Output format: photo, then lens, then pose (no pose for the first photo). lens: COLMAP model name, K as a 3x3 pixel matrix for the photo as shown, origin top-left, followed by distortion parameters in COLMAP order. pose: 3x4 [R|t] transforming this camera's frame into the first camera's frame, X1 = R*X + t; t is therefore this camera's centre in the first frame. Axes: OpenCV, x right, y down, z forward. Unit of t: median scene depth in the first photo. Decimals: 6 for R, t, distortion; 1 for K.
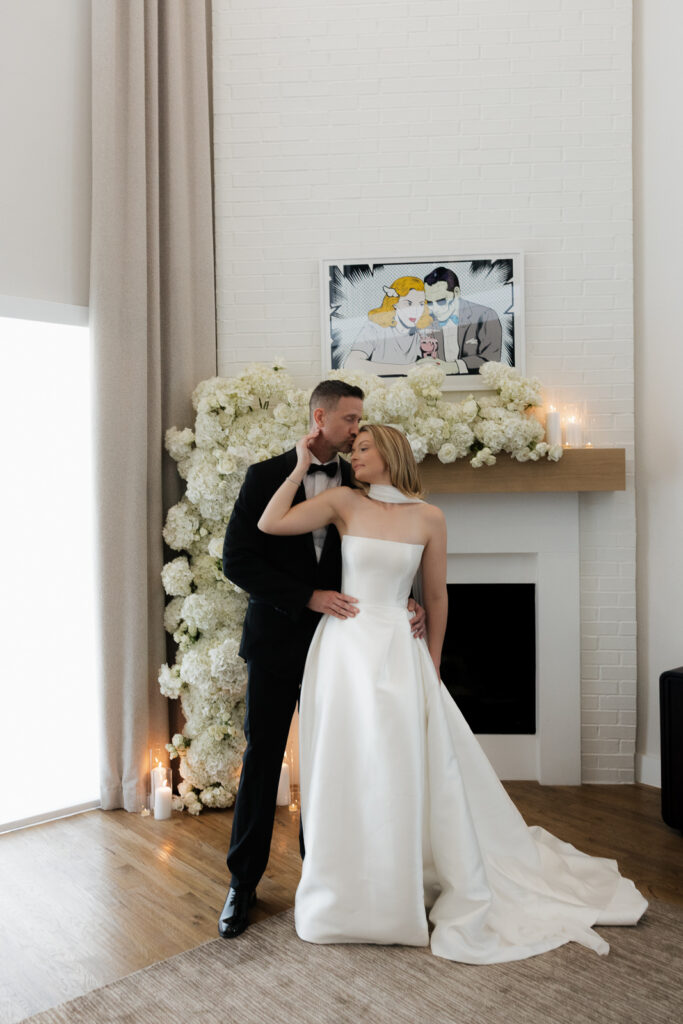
lens RADIAL K [[844.1, 0, 368.1], [0, 844.1, 510.3], [0, 0, 1]] dist [-0.003068, 0.000032]
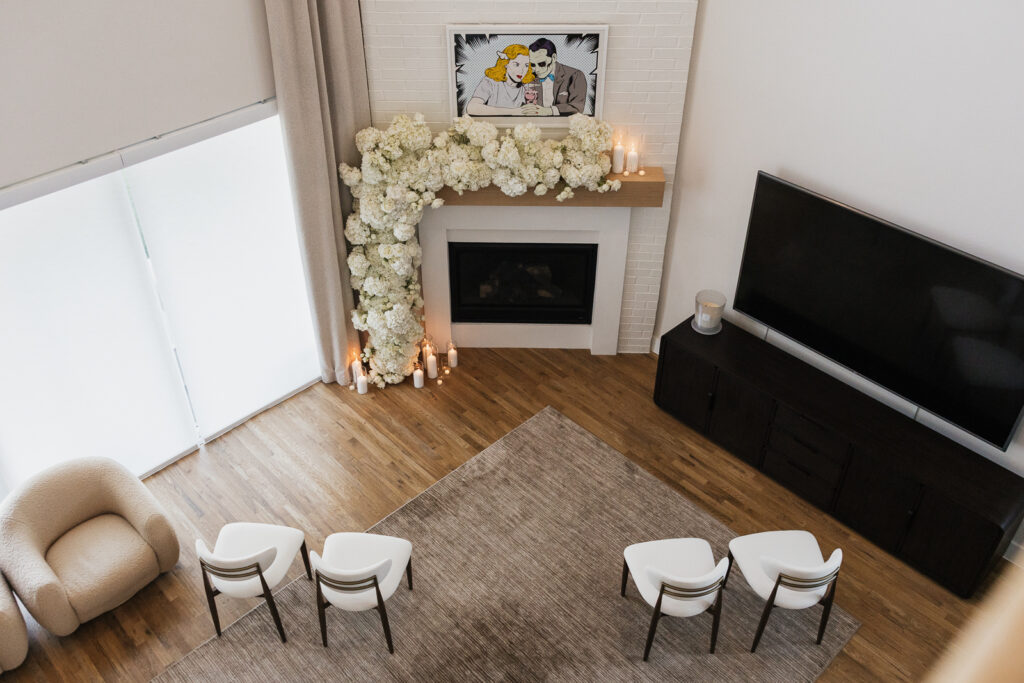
lens RADIAL K [[810.8, 0, 512.0], [0, 810.8, 341.5], [0, 0, 1]] dist [0.006524, -0.000552]
pose [[0.999072, -0.003964, 0.042896, -0.013959], [-0.021577, 0.815800, 0.577931, -0.622023], [-0.037286, -0.578320, 0.814957, -0.257778]]
